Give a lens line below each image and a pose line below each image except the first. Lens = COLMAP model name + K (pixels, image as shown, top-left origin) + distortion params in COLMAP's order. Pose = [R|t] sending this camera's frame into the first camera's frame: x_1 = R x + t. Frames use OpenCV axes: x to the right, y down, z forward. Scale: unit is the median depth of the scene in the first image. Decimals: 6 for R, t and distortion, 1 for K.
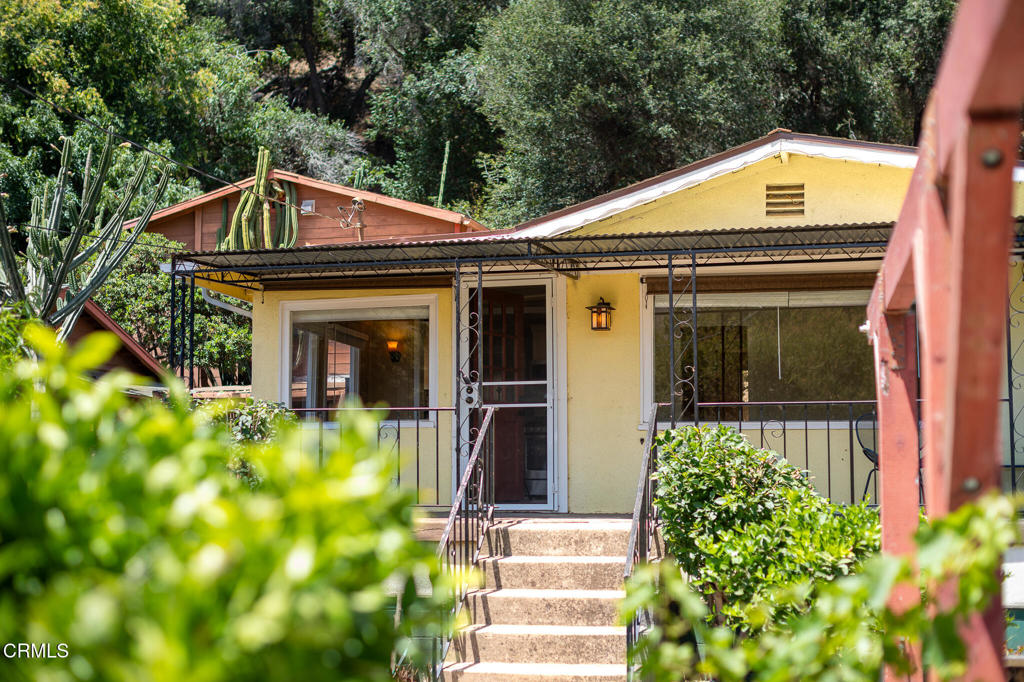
lens RADIAL K [[1527.3, 0, 512.0], [0, 1527.3, 341.0], [0, 0, 1]] dist [-0.034392, -0.141063]
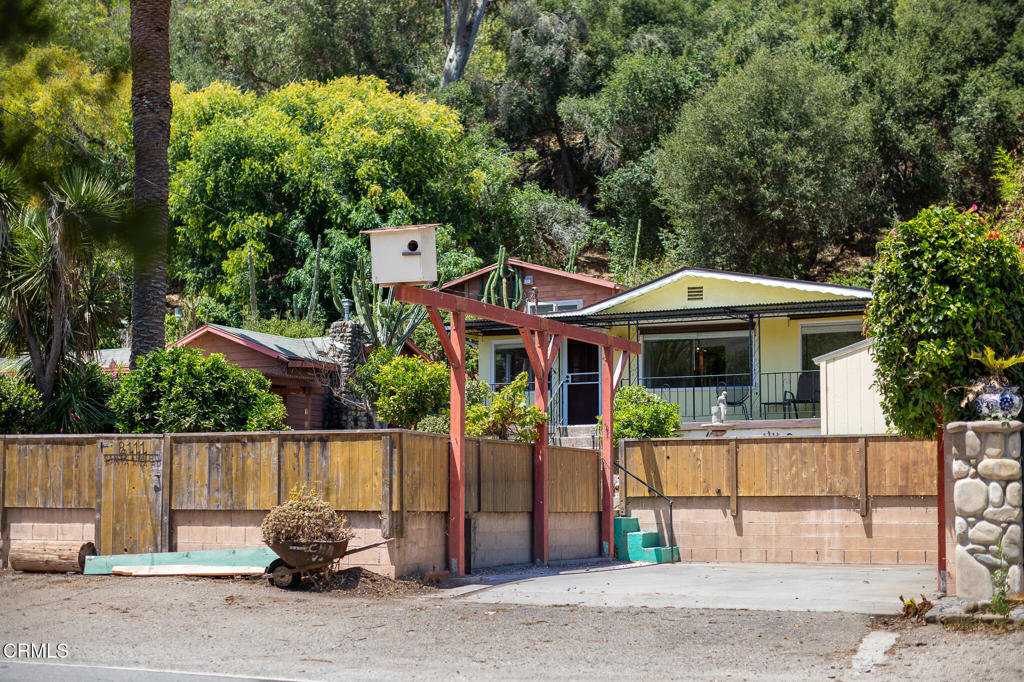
lens RADIAL K [[1527.3, 0, 512.0], [0, 1527.3, 341.0], [0, 0, 1]] dist [-0.034392, -0.141063]
pose [[0.981215, -0.020775, -0.191794, 0.136162], [0.018370, 0.999729, -0.014311, 0.003708], [0.192039, 0.010519, 0.981331, -0.531529]]
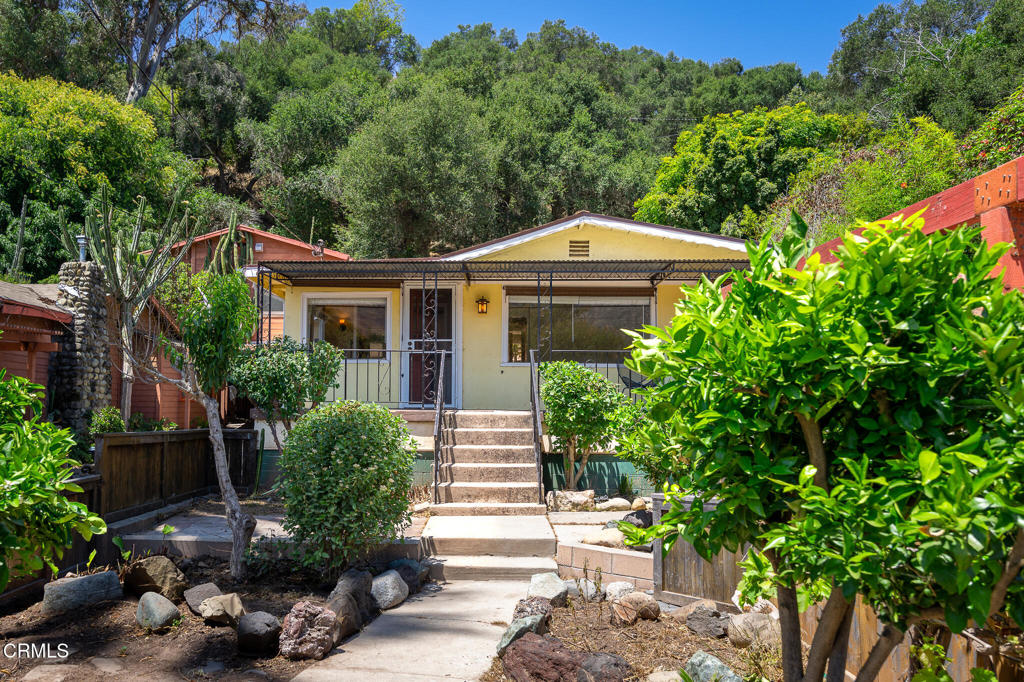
lens RADIAL K [[815.3, 0, 476.6], [0, 815.3, 385.5], [0, 0, 1]] dist [-0.005774, 0.004050]
pose [[0.978693, 0.014813, 0.204795, -0.060261], [-0.027333, 0.997917, 0.058442, 0.009117], [-0.203502, -0.062795, 0.977059, 0.002919]]
